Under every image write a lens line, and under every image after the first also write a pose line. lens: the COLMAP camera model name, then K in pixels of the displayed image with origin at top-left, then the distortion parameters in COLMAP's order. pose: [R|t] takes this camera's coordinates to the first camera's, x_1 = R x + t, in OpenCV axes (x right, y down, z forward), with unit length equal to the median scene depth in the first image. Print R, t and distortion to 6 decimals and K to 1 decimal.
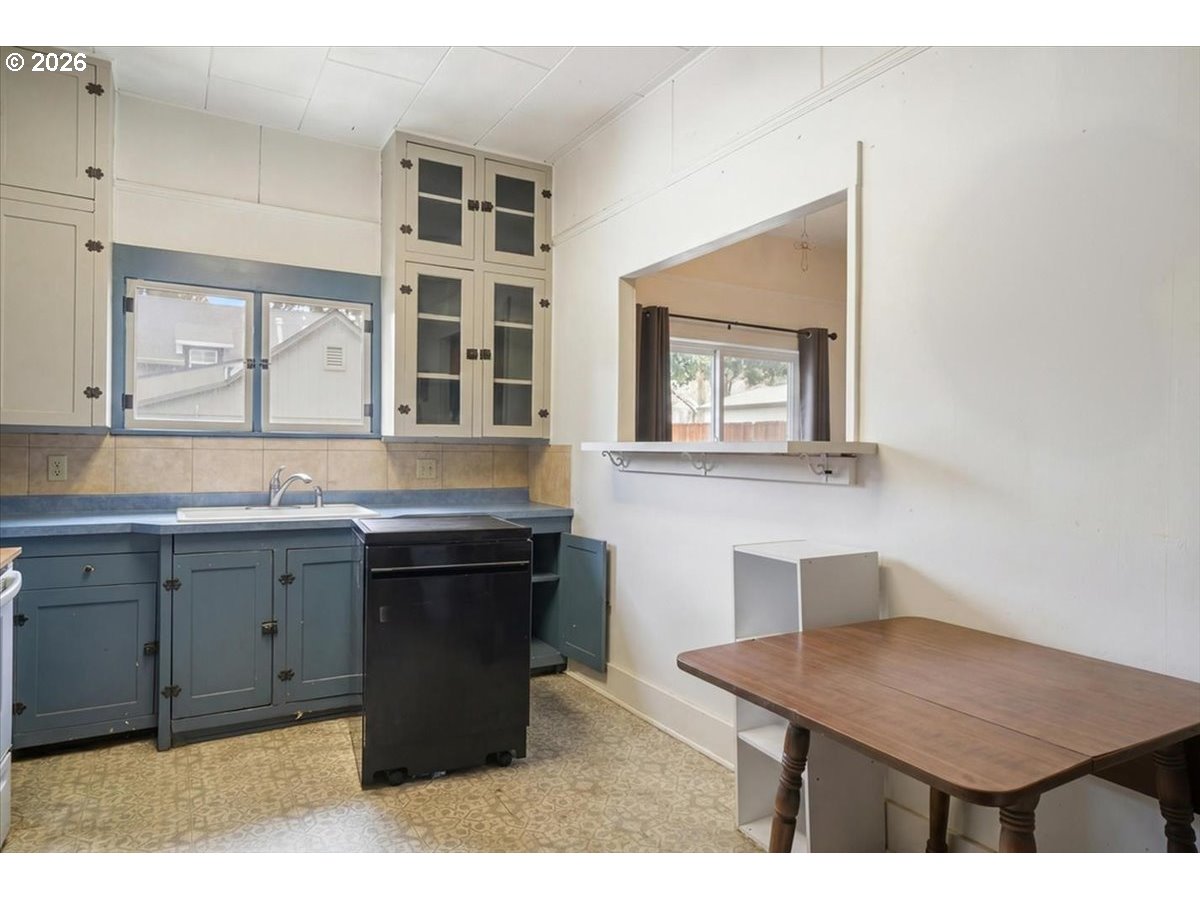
lens RADIAL K [[742.7, 0, 600.0], [0, 742.7, 450.0], [0, 0, 1]] dist [-0.000127, 0.002741]
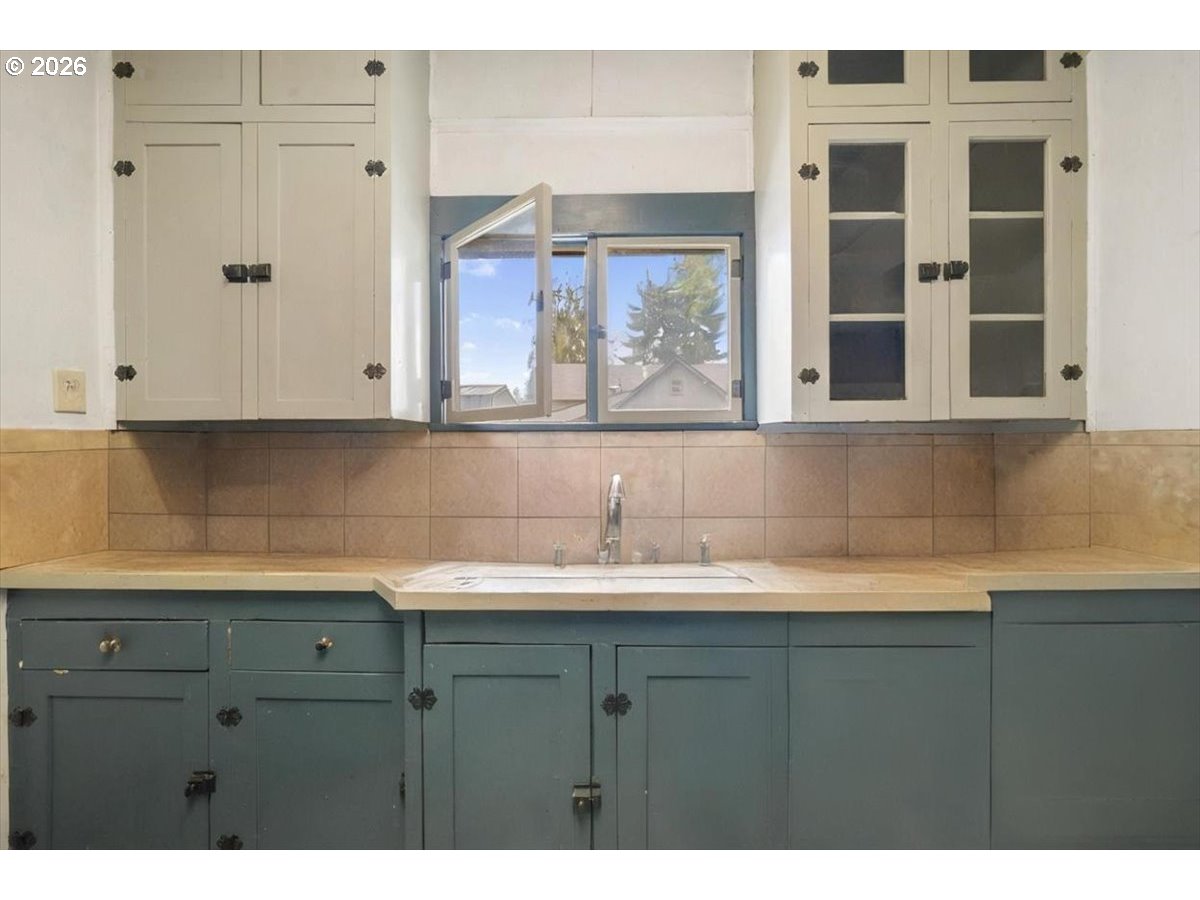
lens RADIAL K [[467.5, 0, 600.0], [0, 467.5, 450.0], [0, 0, 1]] dist [-0.001162, 0.000014]
pose [[0.874508, -0.010923, -0.484889, -0.219510], [0.014457, 0.999889, 0.003550, 0.000302], [0.484796, -0.010115, 0.874569, 0.569275]]
